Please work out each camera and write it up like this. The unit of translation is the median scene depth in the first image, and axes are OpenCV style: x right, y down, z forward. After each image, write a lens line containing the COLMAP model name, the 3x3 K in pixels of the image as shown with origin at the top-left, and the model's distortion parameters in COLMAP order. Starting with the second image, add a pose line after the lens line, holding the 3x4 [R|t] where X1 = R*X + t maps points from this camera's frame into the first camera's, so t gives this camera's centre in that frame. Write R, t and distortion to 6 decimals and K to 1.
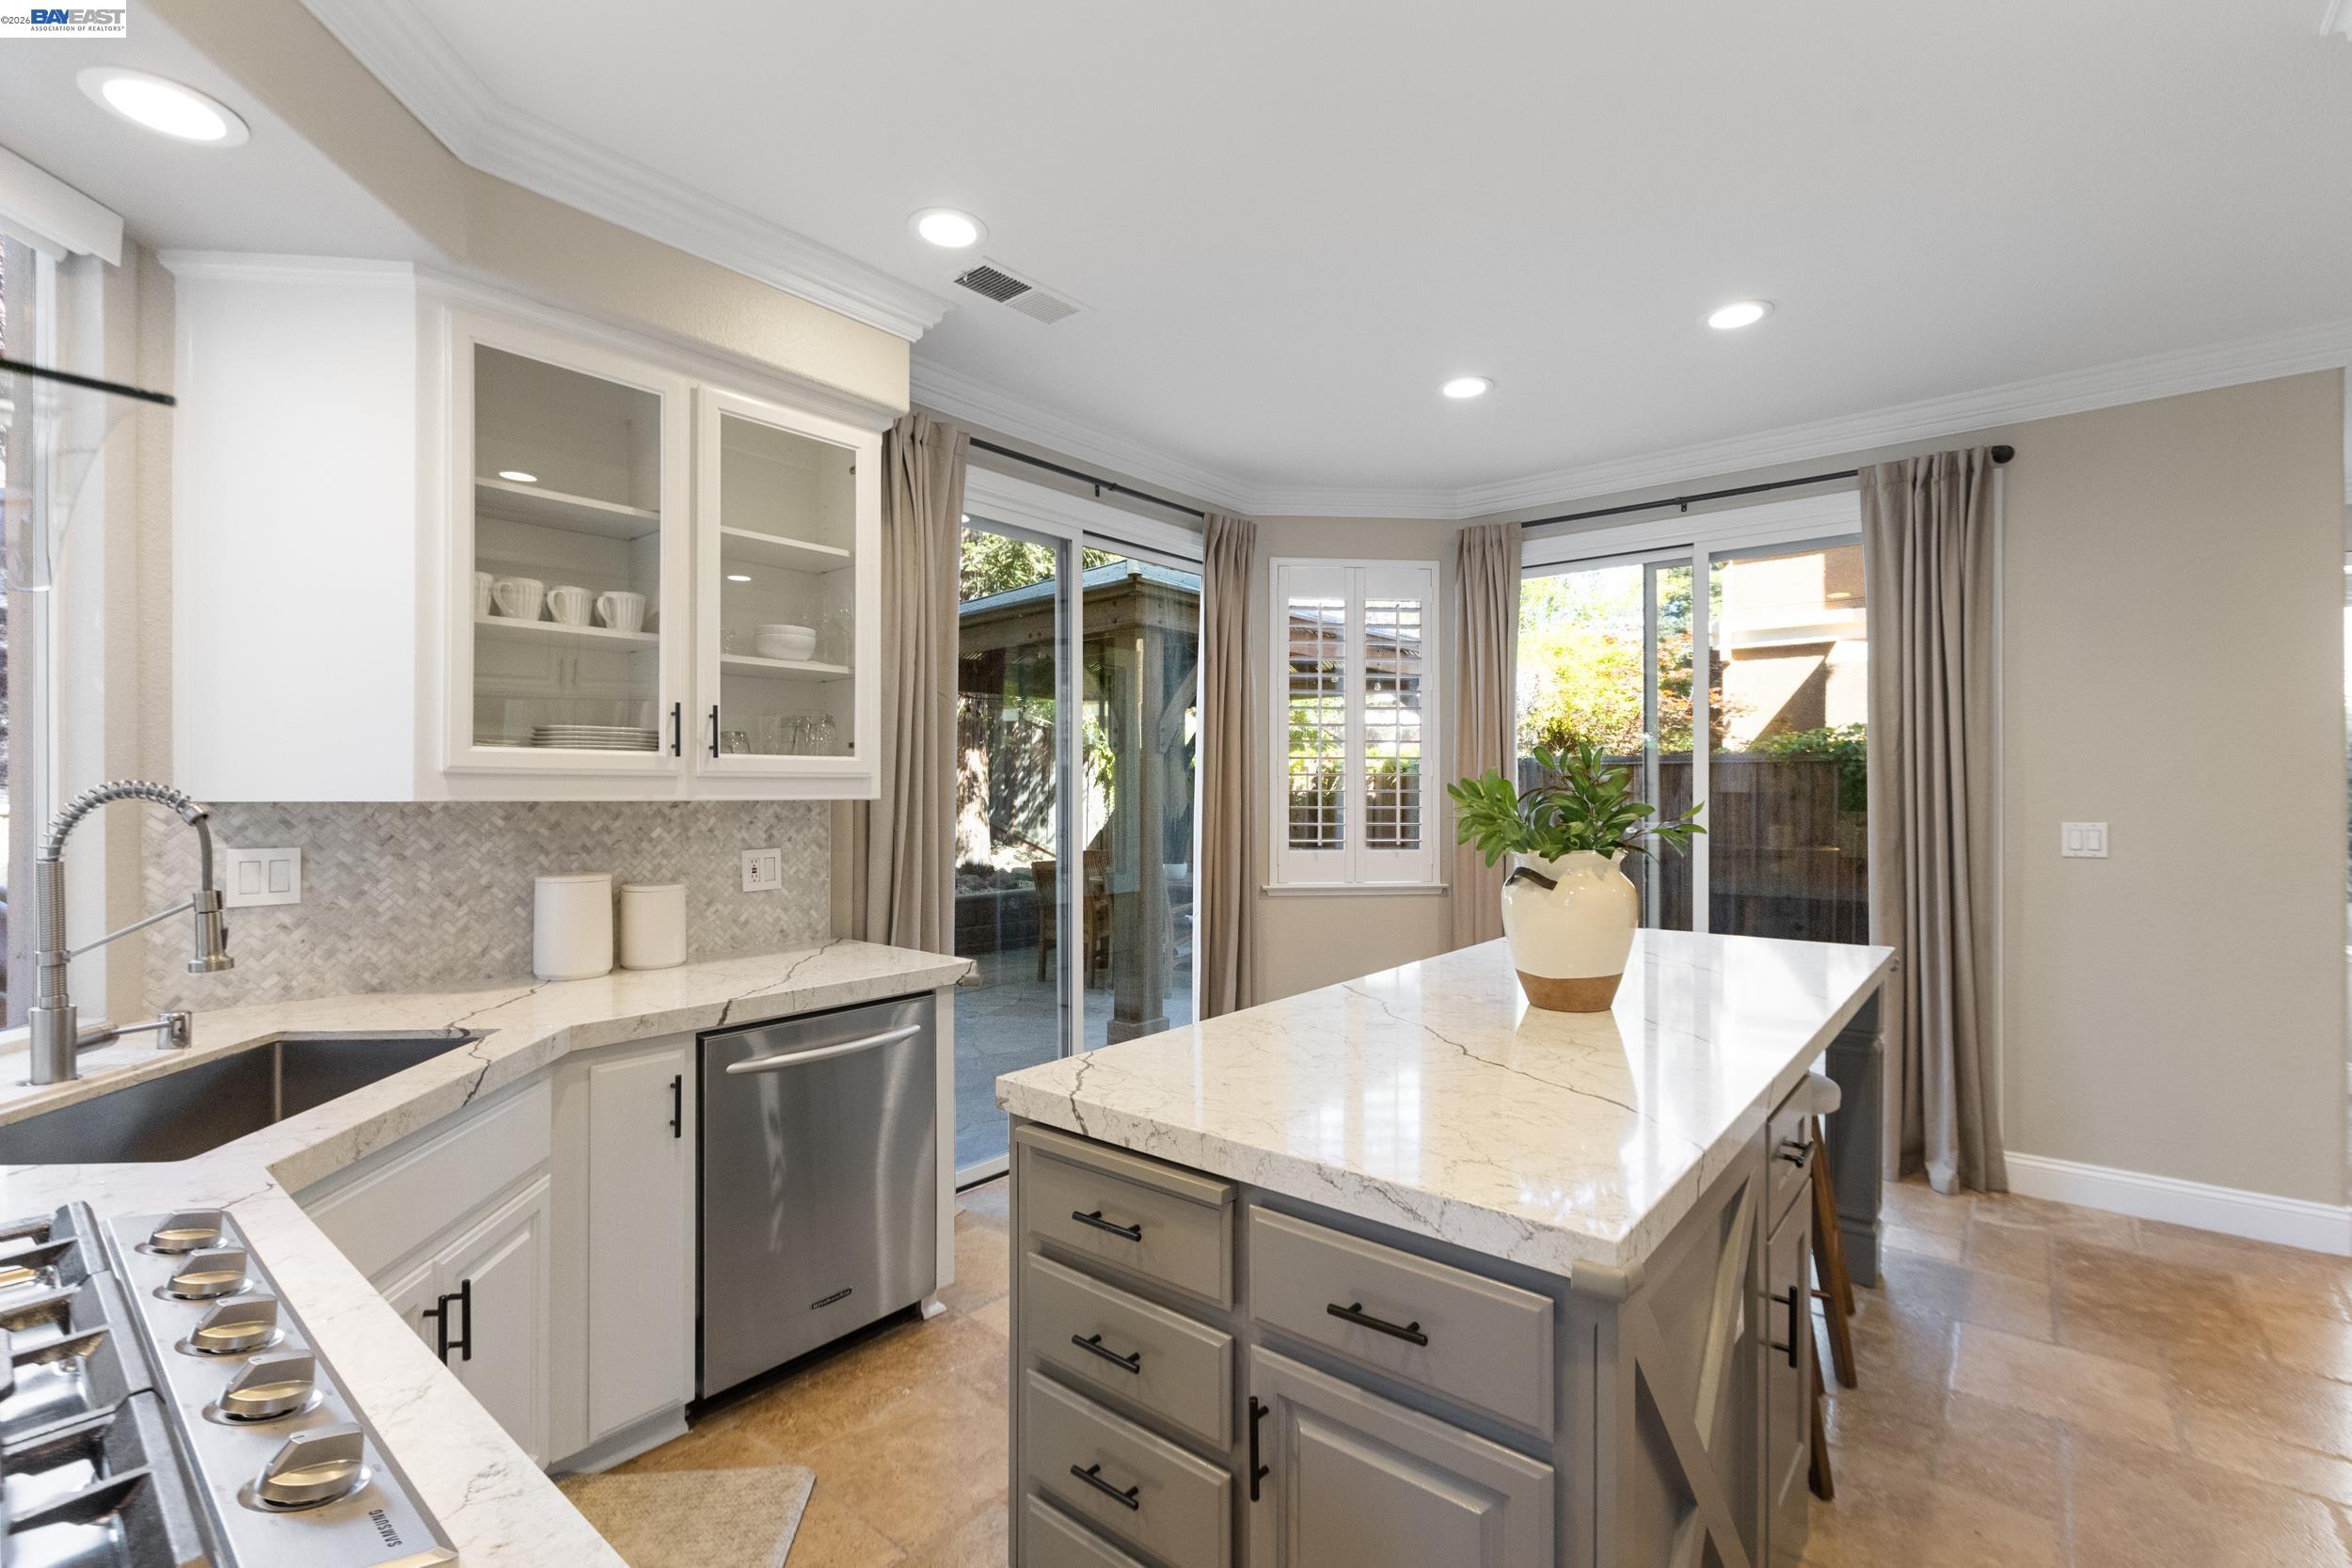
lens RADIAL K [[1038.2, 0, 1175.4], [0, 1038.2, 792.9], [0, 0, 1]] dist [-0.000891, -0.002076]
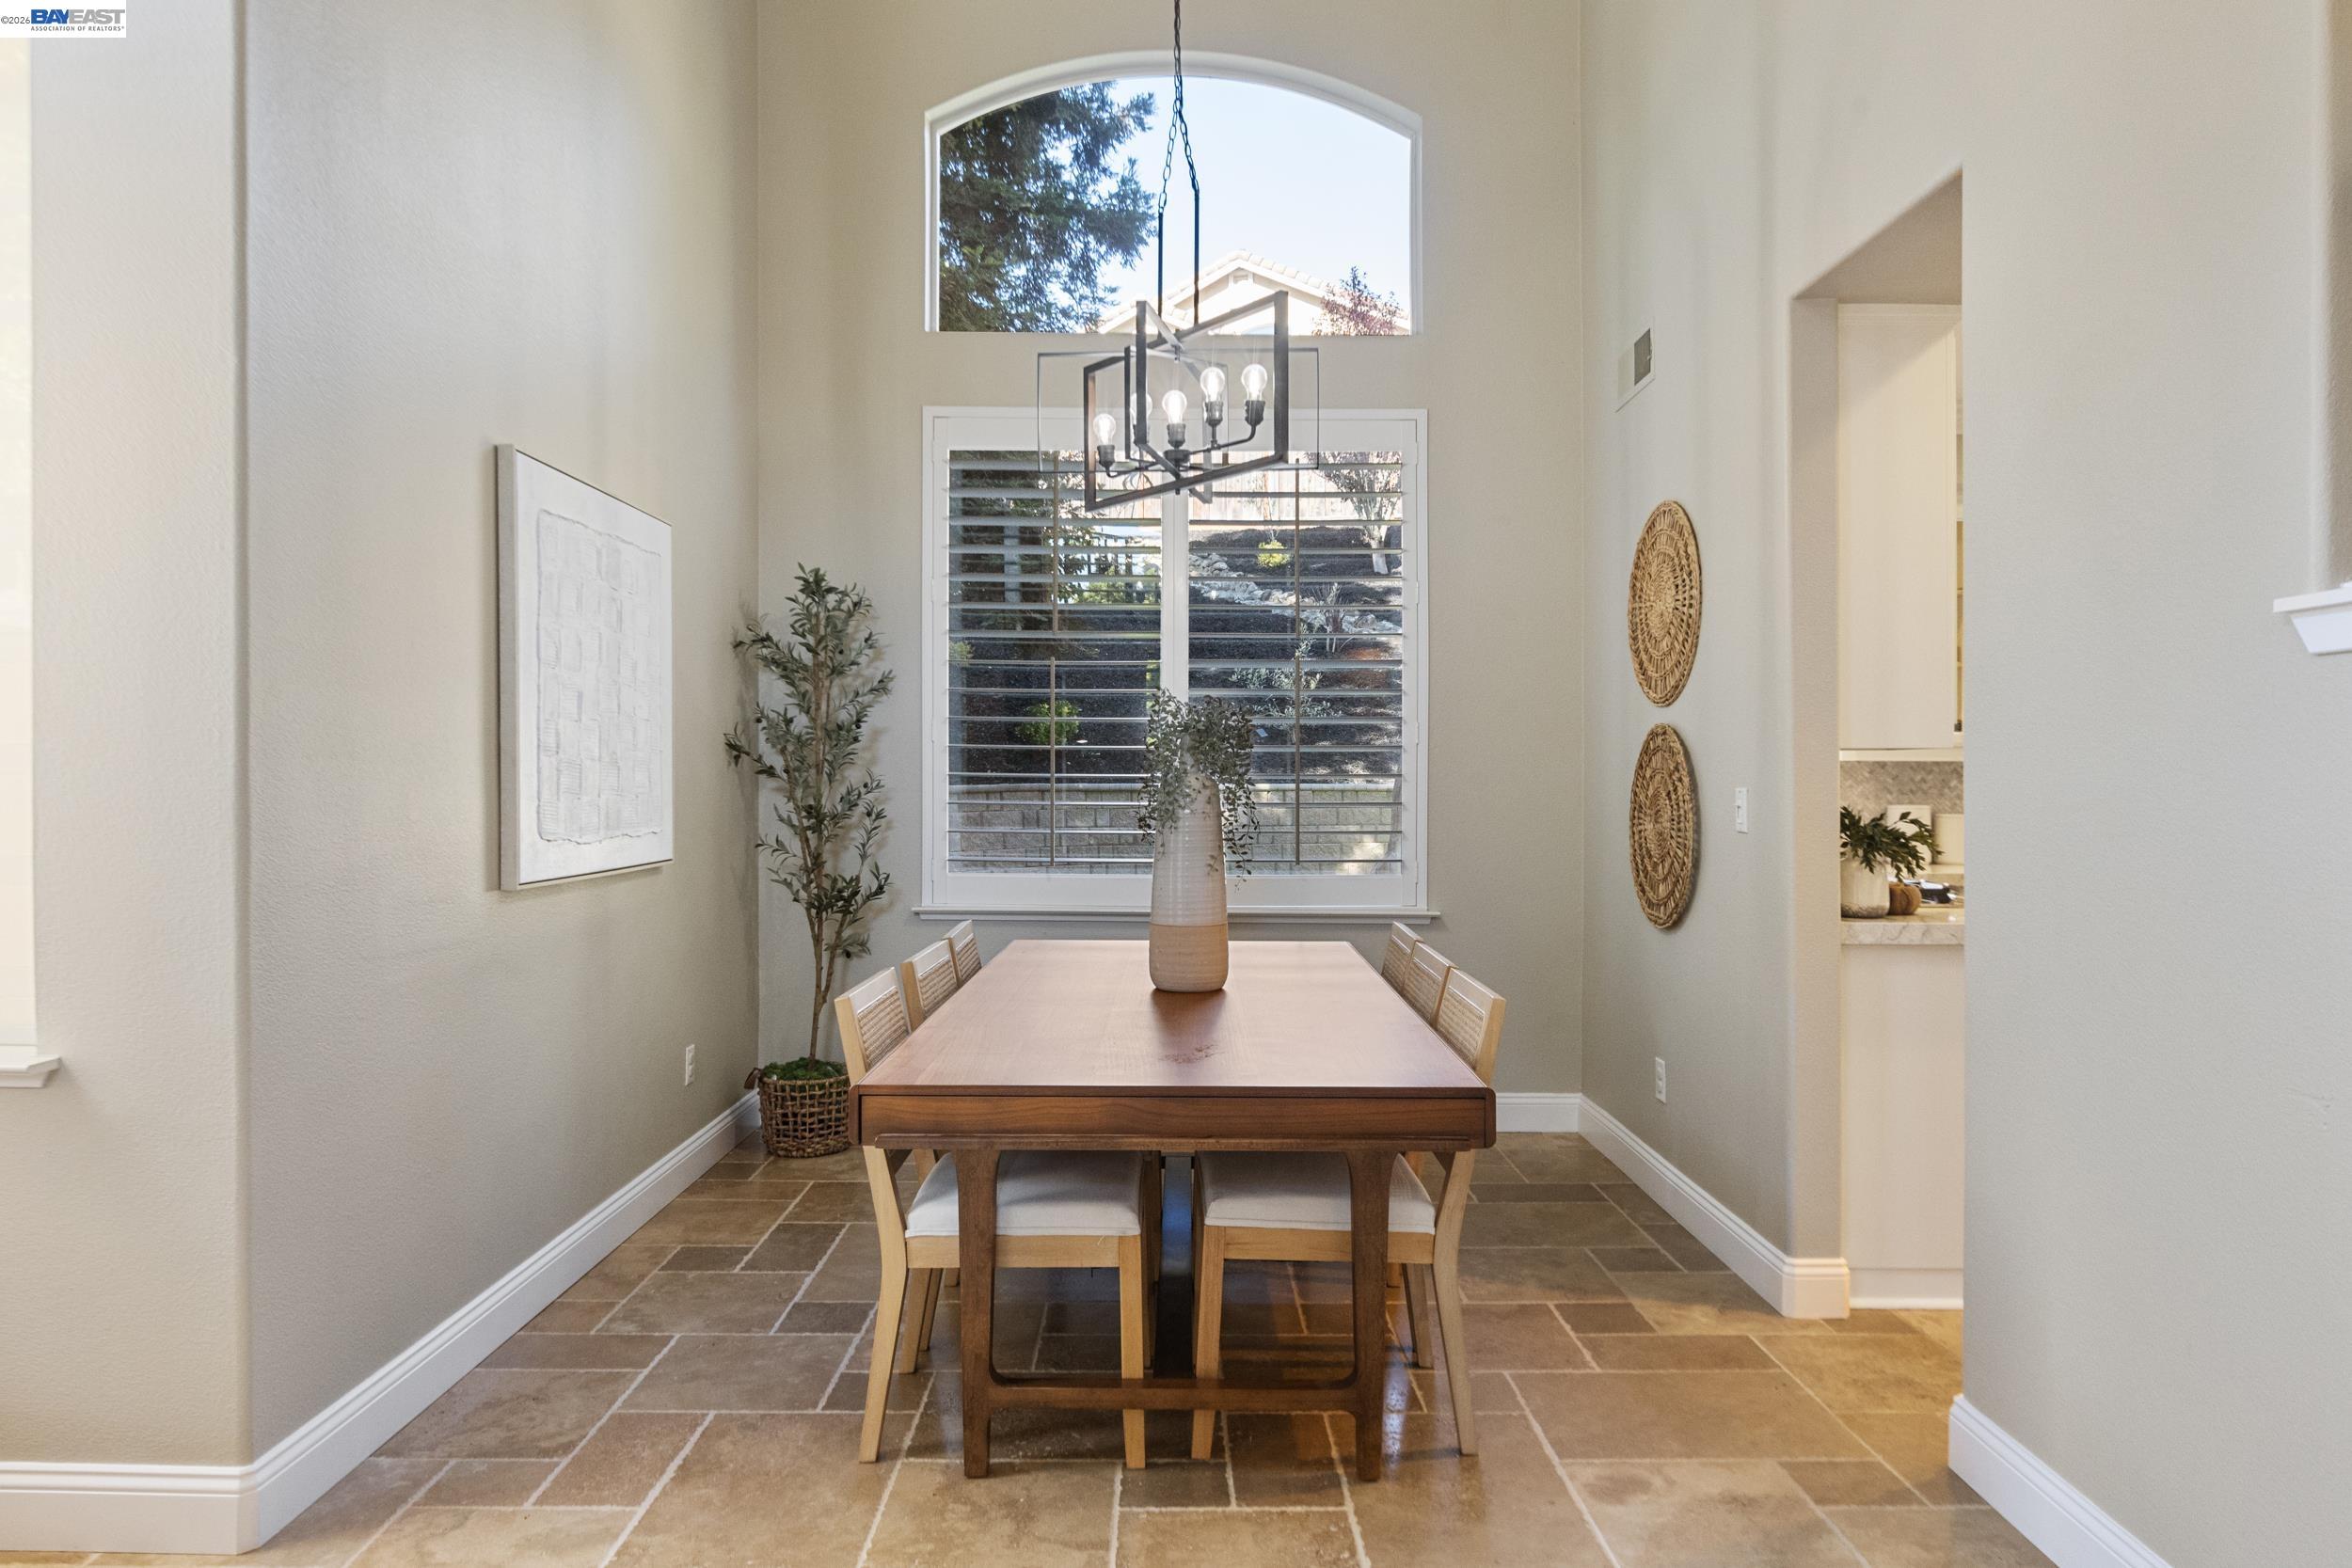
lens RADIAL K [[1439.7, 0, 1183.7], [0, 1439.7, 788.4], [0, 0, 1]] dist [0.005701, 0.000252]
pose [[0.649630, 0.008934, -0.760198, 0.439105], [0.001314, 0.999916, 0.012874, 0.017025], [0.760249, -0.009362, 0.649564, -1.404481]]
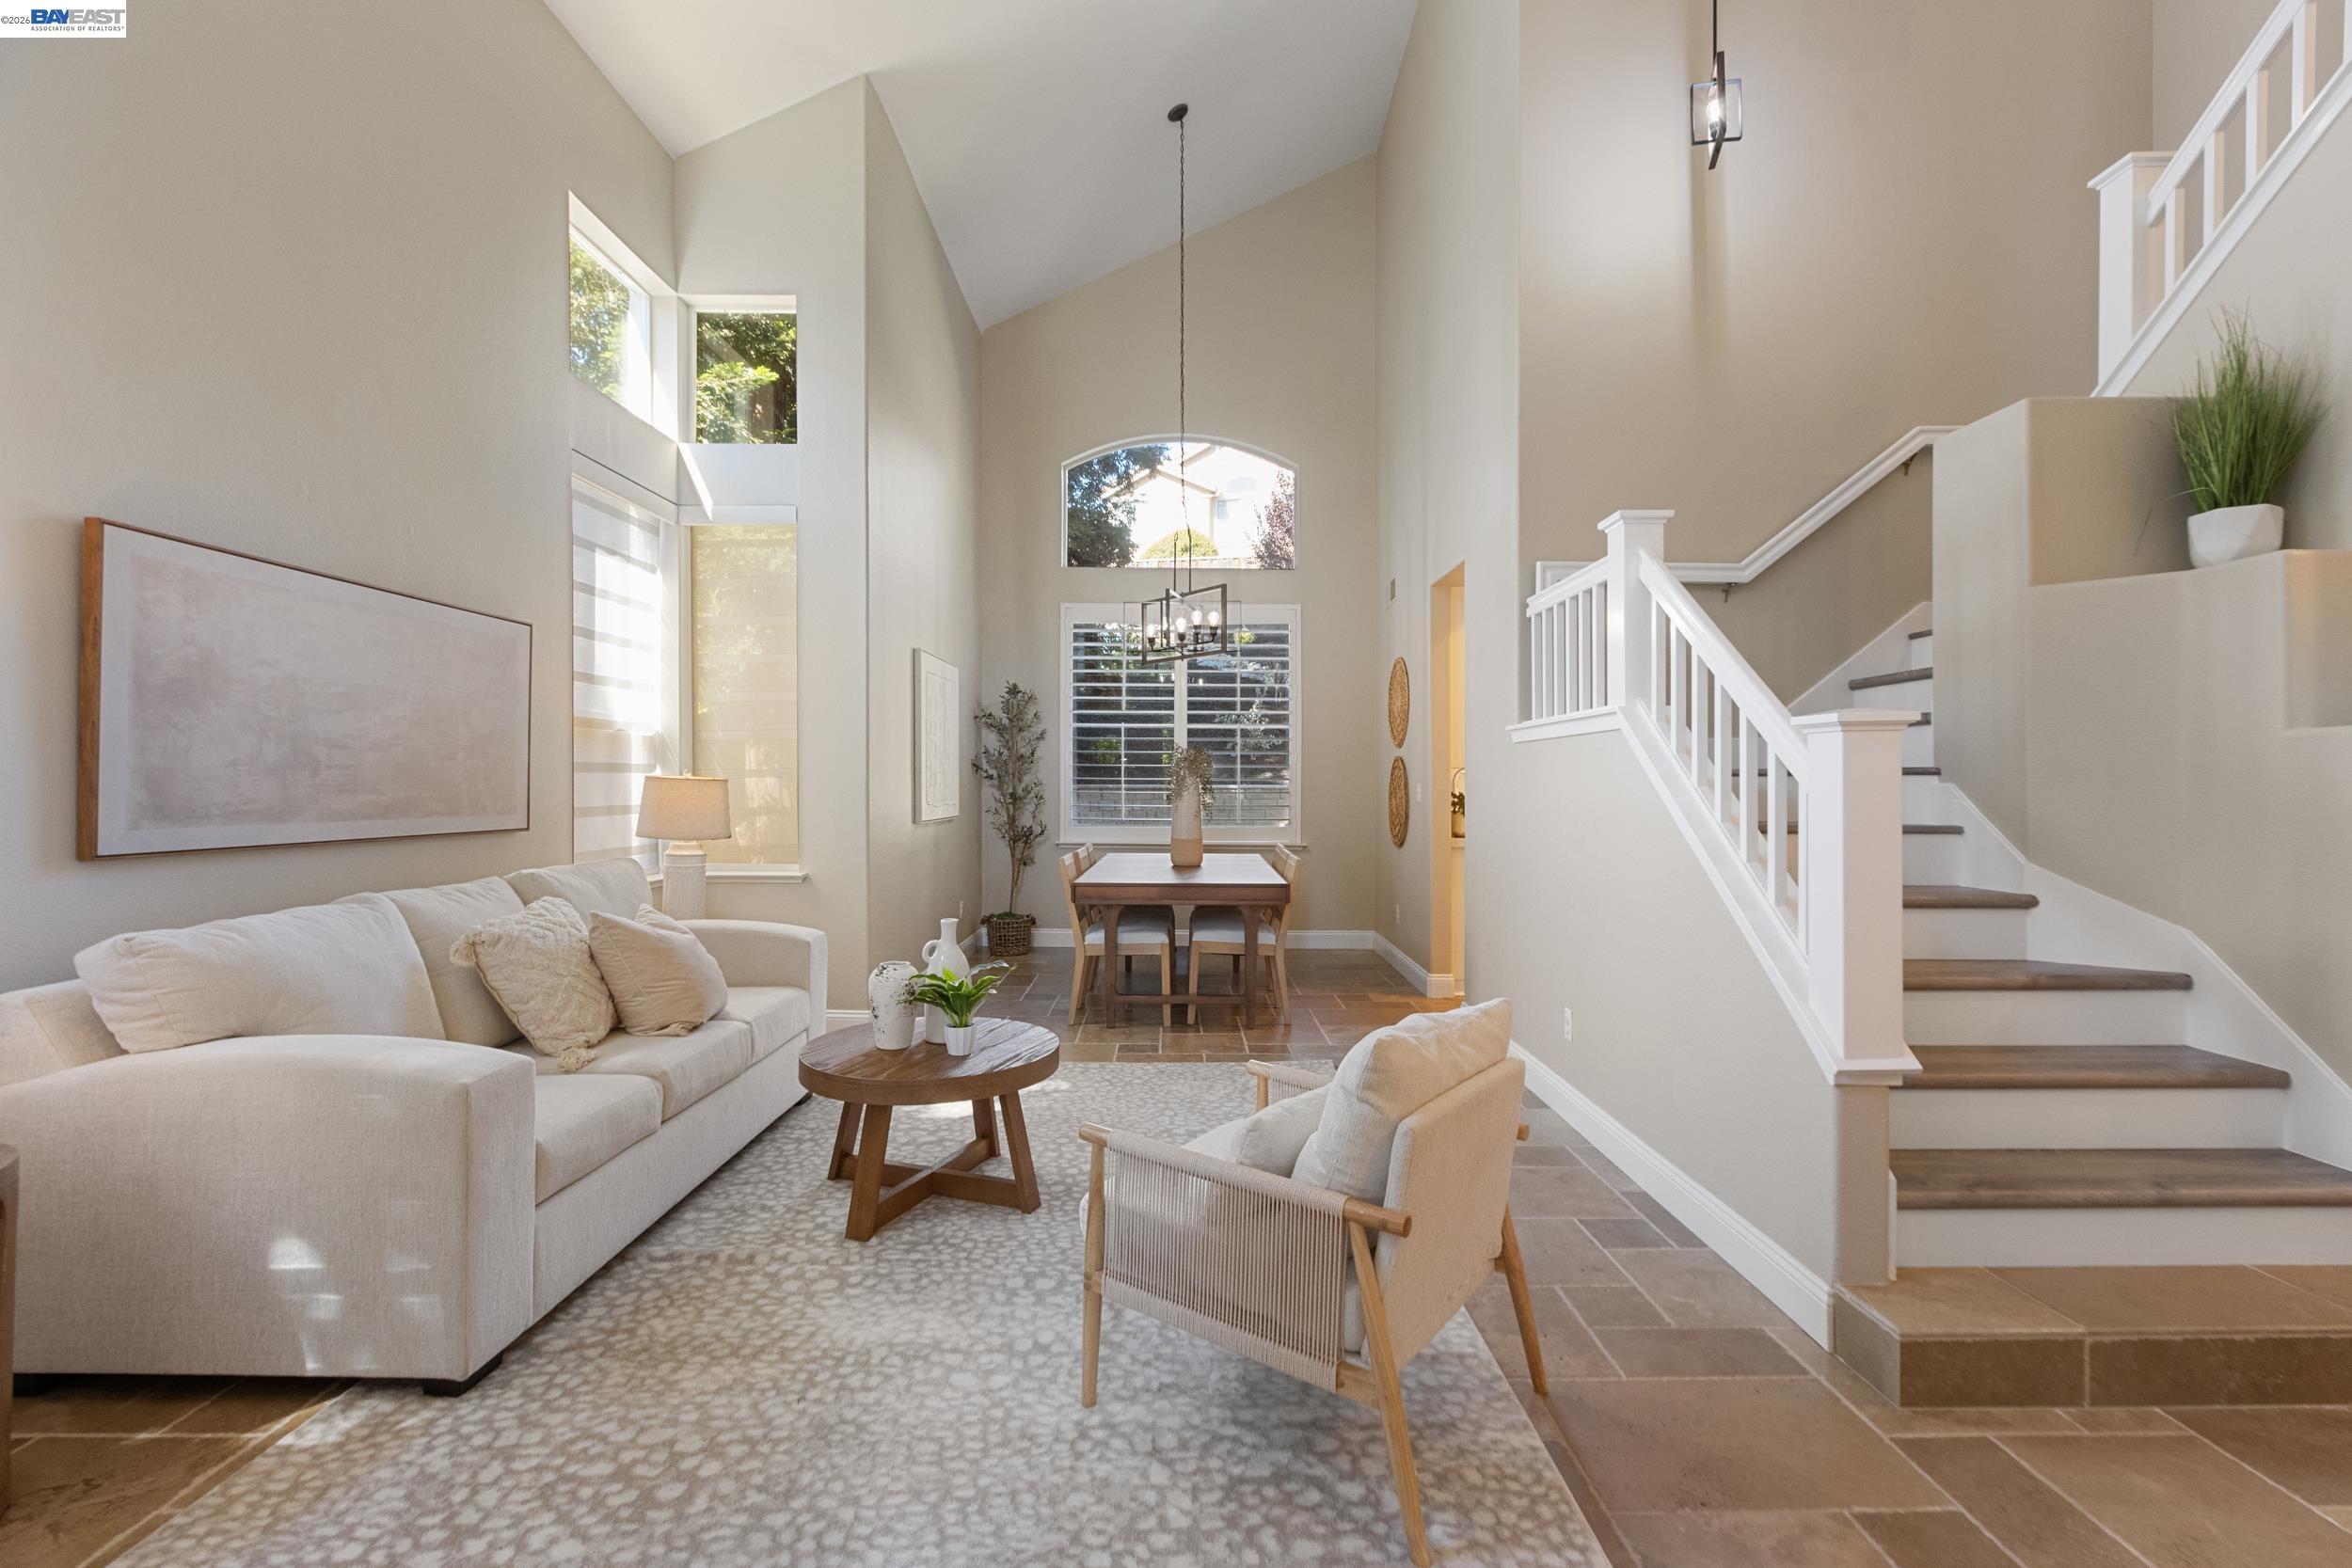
lens RADIAL K [[1038.2, 0, 1177.6], [0, 1038.2, 785.0], [0, 0, 1]] dist [-0.000891, -0.002076]
pose [[0.644320, 0.006061, -0.764732, 1.731930], [0.001534, 0.999956, 0.009218, 0.013150], [0.764755, -0.007113, 0.644282, -2.508457]]
